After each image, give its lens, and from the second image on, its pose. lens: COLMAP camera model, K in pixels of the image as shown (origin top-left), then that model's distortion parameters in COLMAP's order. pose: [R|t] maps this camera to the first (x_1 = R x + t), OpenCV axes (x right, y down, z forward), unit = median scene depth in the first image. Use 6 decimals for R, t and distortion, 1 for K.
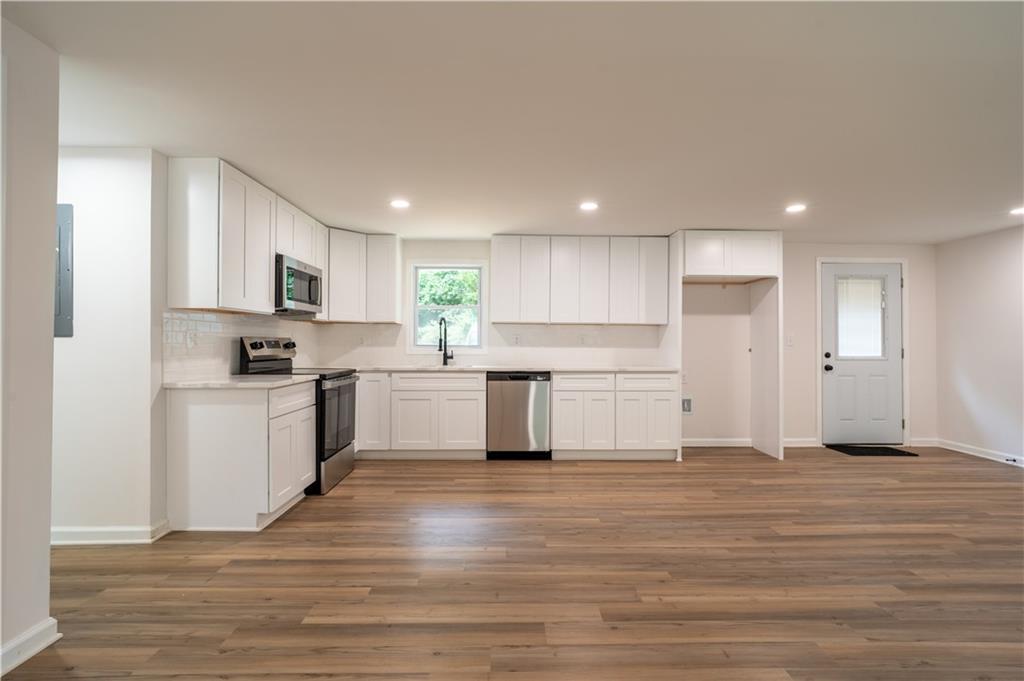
lens RADIAL K [[492.9, 0, 512.0], [0, 492.9, 340.5], [0, 0, 1]] dist [-0.001791, -0.000260]
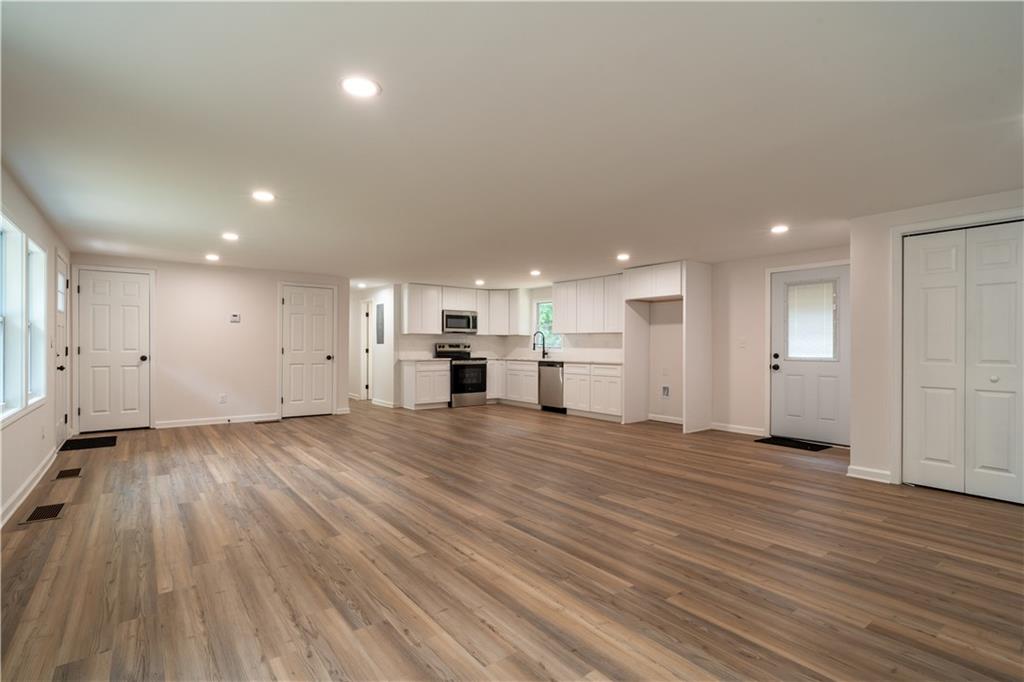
lens RADIAL K [[492.9, 0, 512.0], [0, 492.9, 341.0], [0, 0, 1]] dist [-0.001791, -0.000260]
pose [[0.590184, -0.009321, -0.807215, 1.353235], [0.004582, 0.999956, -0.008197, 0.003015], [0.807256, 0.001139, 0.590200, -0.157500]]
